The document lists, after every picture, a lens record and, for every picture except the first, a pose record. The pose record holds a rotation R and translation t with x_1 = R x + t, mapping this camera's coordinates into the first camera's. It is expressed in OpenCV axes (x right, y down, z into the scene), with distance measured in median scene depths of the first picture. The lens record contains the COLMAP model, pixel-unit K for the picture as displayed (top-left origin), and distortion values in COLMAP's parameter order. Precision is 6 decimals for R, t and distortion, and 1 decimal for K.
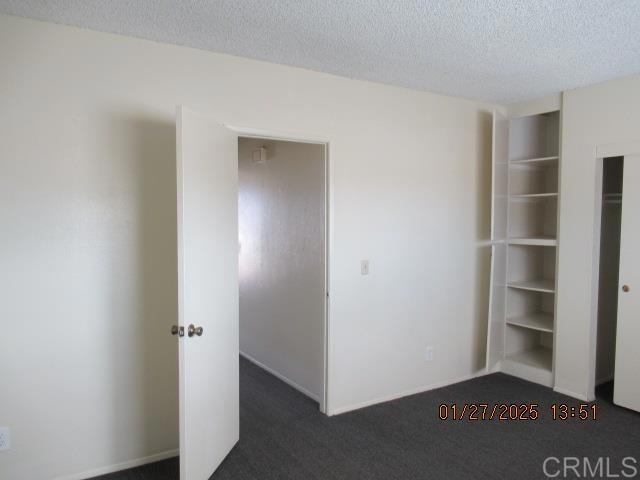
lens RADIAL K [[485.3, 0, 319.7], [0, 485.3, 241.4], [0, 0, 1]] dist [0.003635, -0.000989]
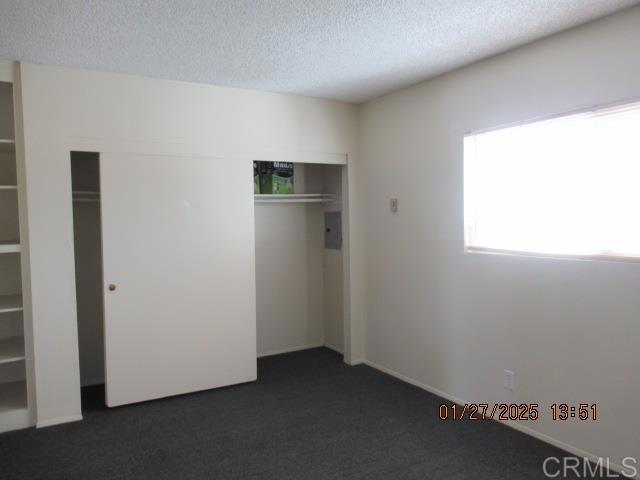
lens RADIAL K [[485.3, 0, 319.6], [0, 485.3, 239.3], [0, 0, 1]] dist [0.003635, -0.000989]
pose [[0.021837, -0.052007, 0.998408, -0.336893], [0.051283, 0.997390, 0.050833, -0.029986], [-0.998445, 0.050092, 0.024448, 0.529171]]
